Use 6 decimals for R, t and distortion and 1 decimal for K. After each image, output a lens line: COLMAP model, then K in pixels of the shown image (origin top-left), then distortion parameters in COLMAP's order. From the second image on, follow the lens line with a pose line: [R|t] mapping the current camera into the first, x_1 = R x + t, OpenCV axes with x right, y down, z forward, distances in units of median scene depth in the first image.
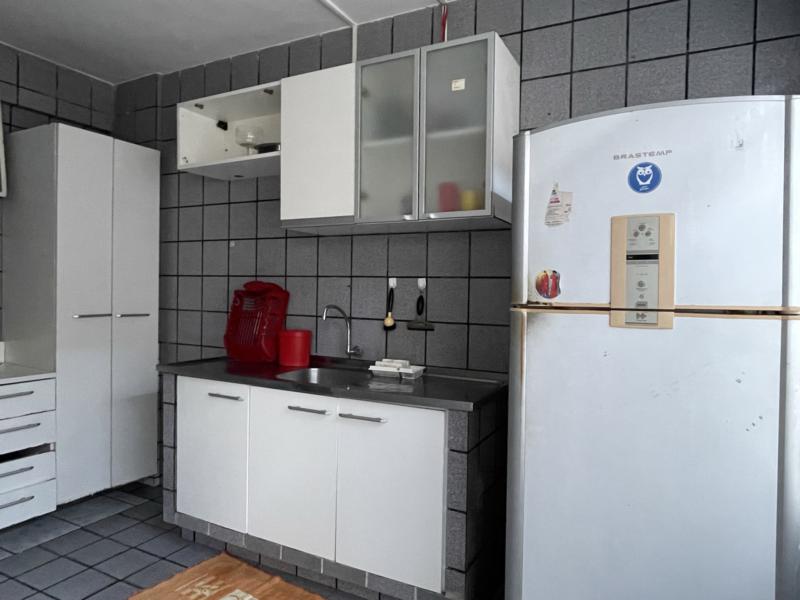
lens RADIAL K [[521.3, 0, 399.9], [0, 521.3, 303.1], [0, 0, 1]] dist [0.003405, -0.015934]
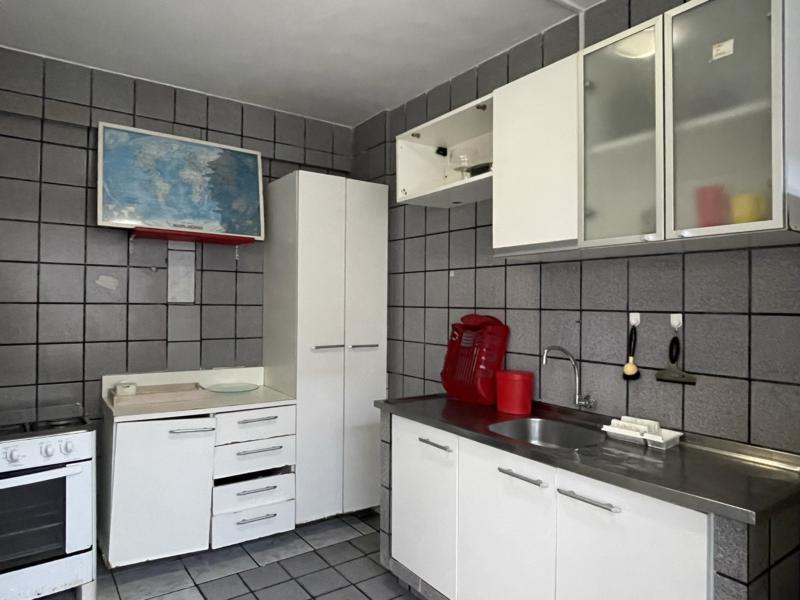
lens RADIAL K [[521.3, 0, 399.8], [0, 521.3, 298.5], [0, 0, 1]] dist [0.003405, -0.015934]
pose [[0.888933, -0.014746, -0.457799, 0.031415], [-0.002335, 0.999323, -0.036723, -0.039903], [0.458031, 0.033713, 0.888297, 0.139721]]
